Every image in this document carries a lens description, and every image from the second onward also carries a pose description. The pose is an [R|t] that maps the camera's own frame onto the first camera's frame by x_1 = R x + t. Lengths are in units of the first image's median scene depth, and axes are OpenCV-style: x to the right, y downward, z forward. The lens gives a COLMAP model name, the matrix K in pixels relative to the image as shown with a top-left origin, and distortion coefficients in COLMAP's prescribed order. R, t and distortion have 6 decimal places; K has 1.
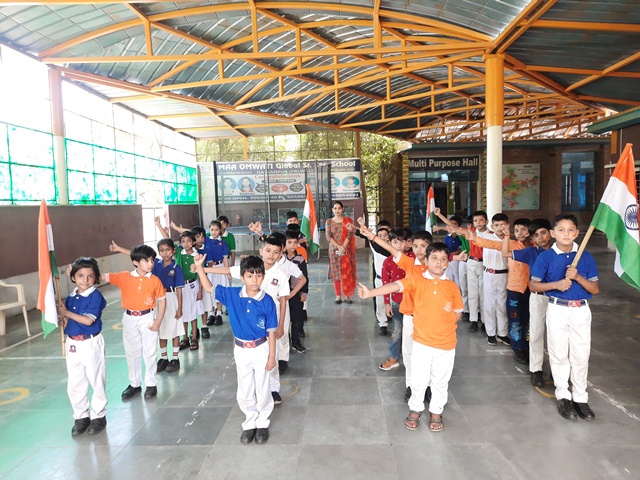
lens RADIAL K [[467.0, 0, 319.4], [0, 467.0, 241.3], [0, 0, 1]] dist [0.046697, -0.005788]
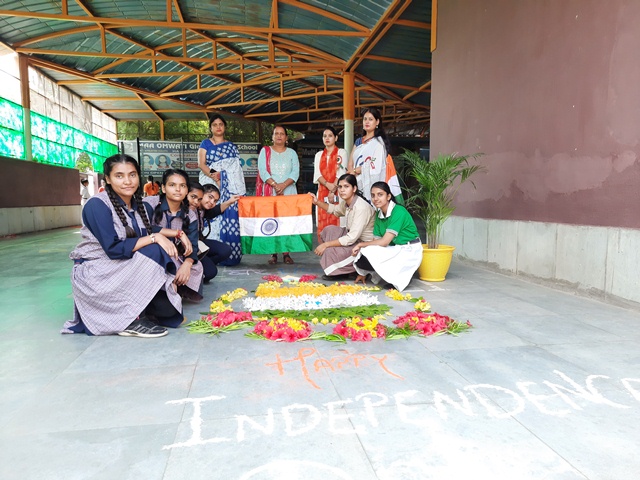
lens RADIAL K [[467.0, 0, 320.5], [0, 467.0, 239.7], [0, 0, 1]] dist [0.046697, -0.005788]
pose [[0.978305, 0.000511, 0.207170, -0.021684], [-0.001662, 0.999984, 0.005382, 0.100198], [-0.207164, -0.005610, 0.978290, -0.344602]]
